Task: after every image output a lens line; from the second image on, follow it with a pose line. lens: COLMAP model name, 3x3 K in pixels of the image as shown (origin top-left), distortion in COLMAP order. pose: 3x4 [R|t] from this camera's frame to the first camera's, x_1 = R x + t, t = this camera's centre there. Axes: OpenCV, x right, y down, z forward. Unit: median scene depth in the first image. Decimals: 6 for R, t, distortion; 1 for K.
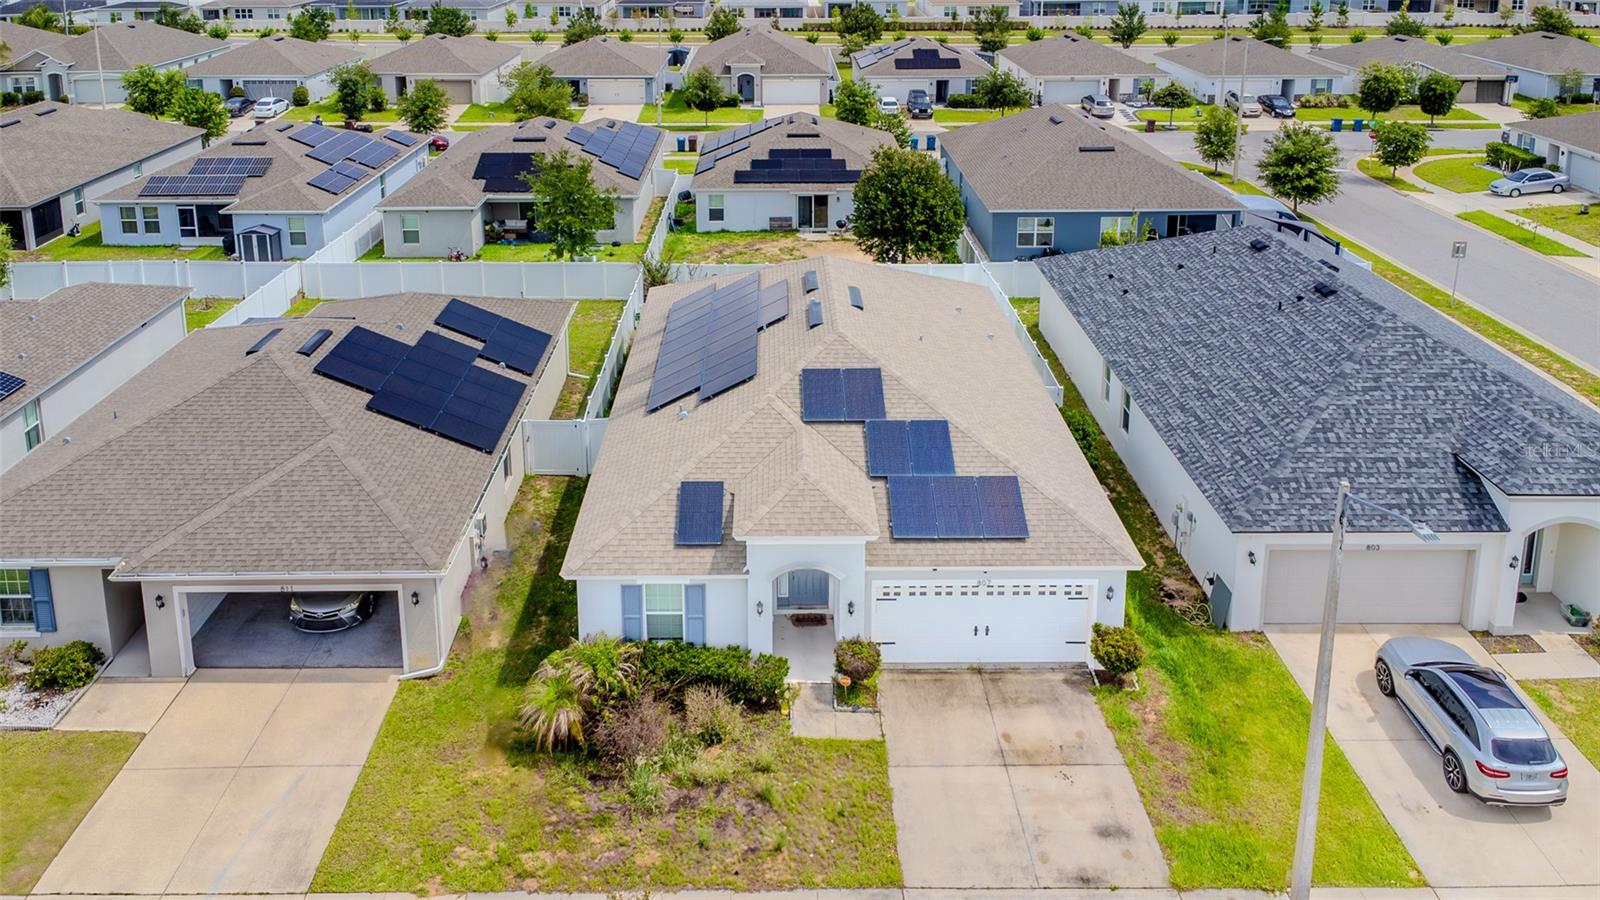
lens RADIAL K [[1207.5, 0, 776.2], [0, 1207.5, 188.1], [0, 0, 1]] dist [0.007612, 0.002865]
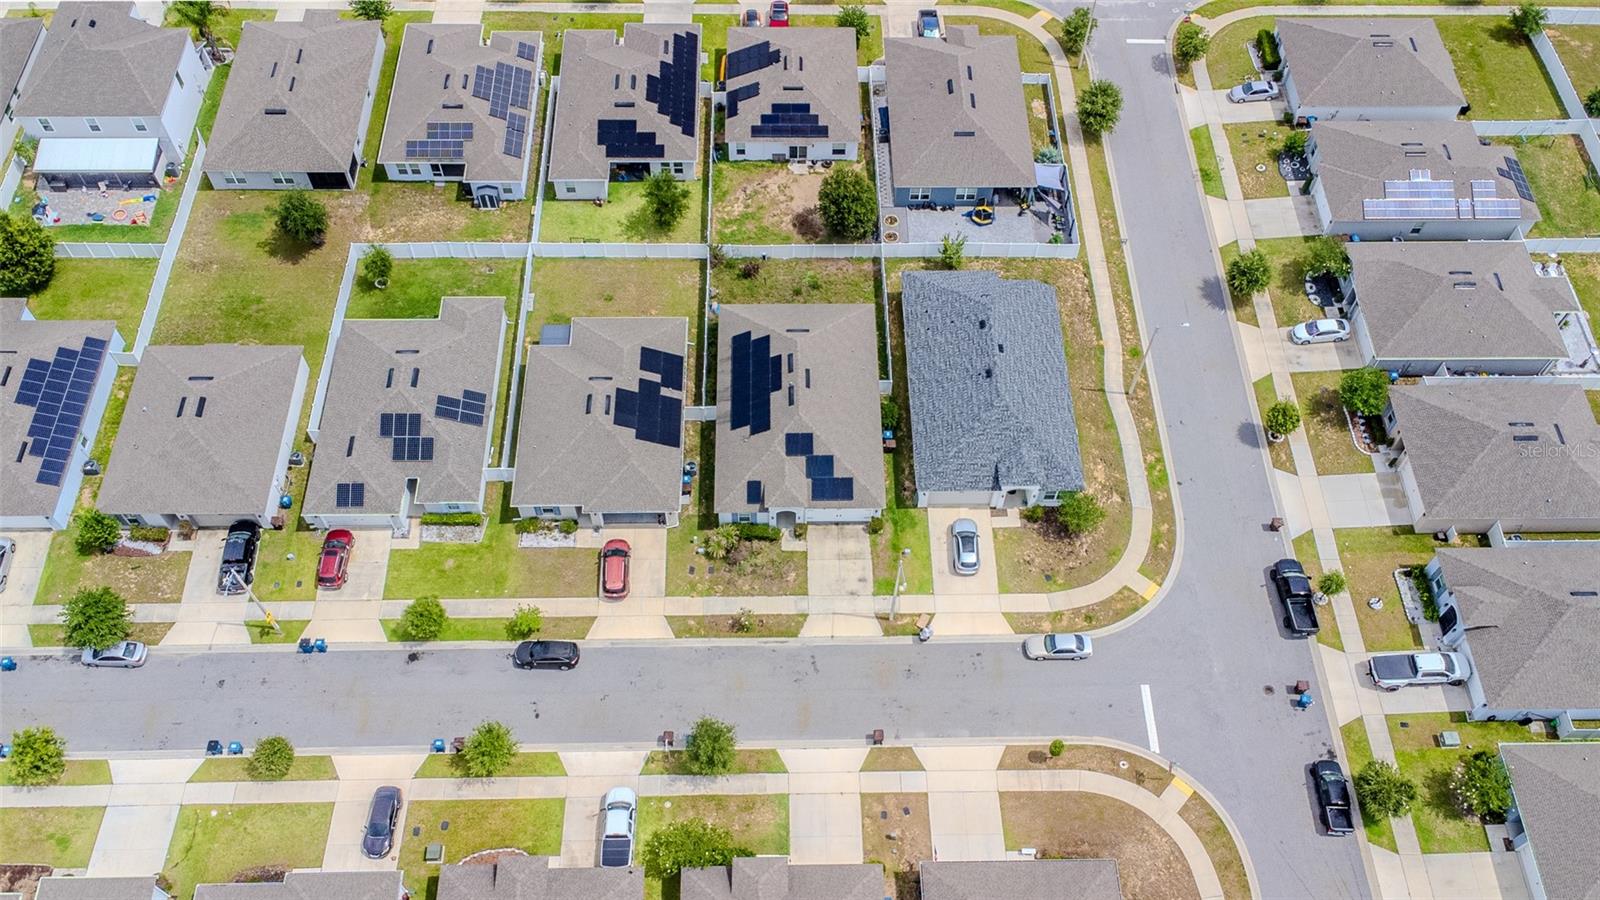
lens RADIAL K [[1258.7, 0, 805.9], [0, 1258.7, 527.1], [0, 0, 1]] dist [0.001259, 0.002983]
pose [[0.999712, -0.001906, 0.023913, -0.004724], [-0.015971, 0.690915, 0.722760, -2.145483], [-0.017899, -0.722934, 0.690685, -1.438861]]
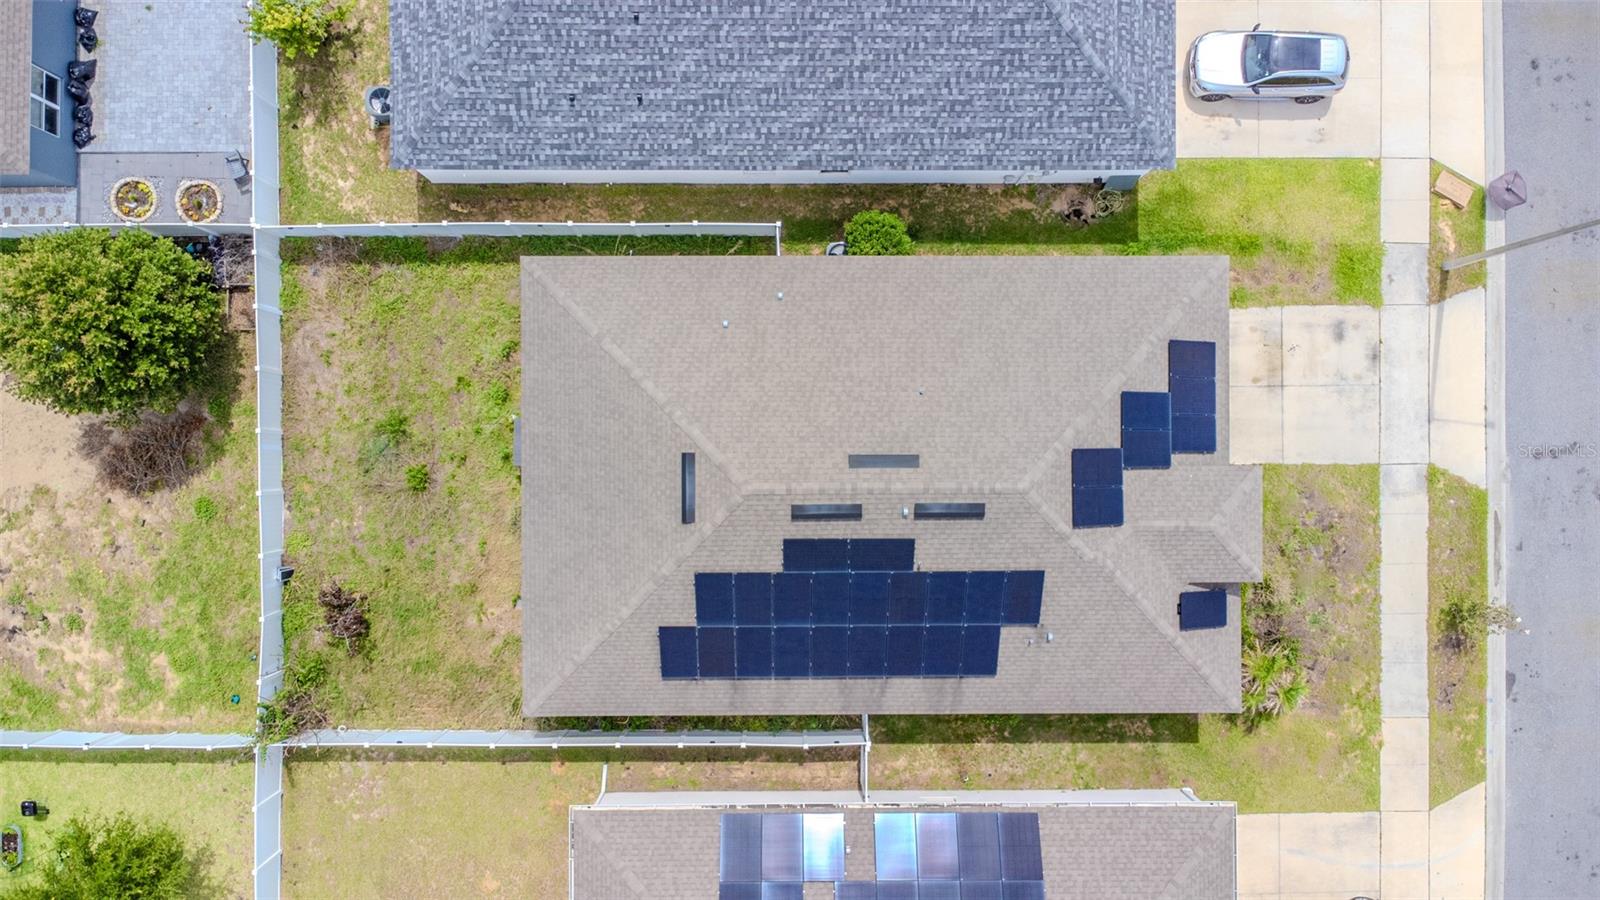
lens RADIAL K [[1148.8, 0, 809.1], [0, 1148.8, 454.9], [0, 0, 1]] dist [0.047081, -0.074398]
pose [[-0.001103, -0.999957, 0.009231, 0.081733], [0.211422, 0.008789, 0.977355, -0.947053], [-0.977394, 0.003029, 0.211403, 1.142837]]
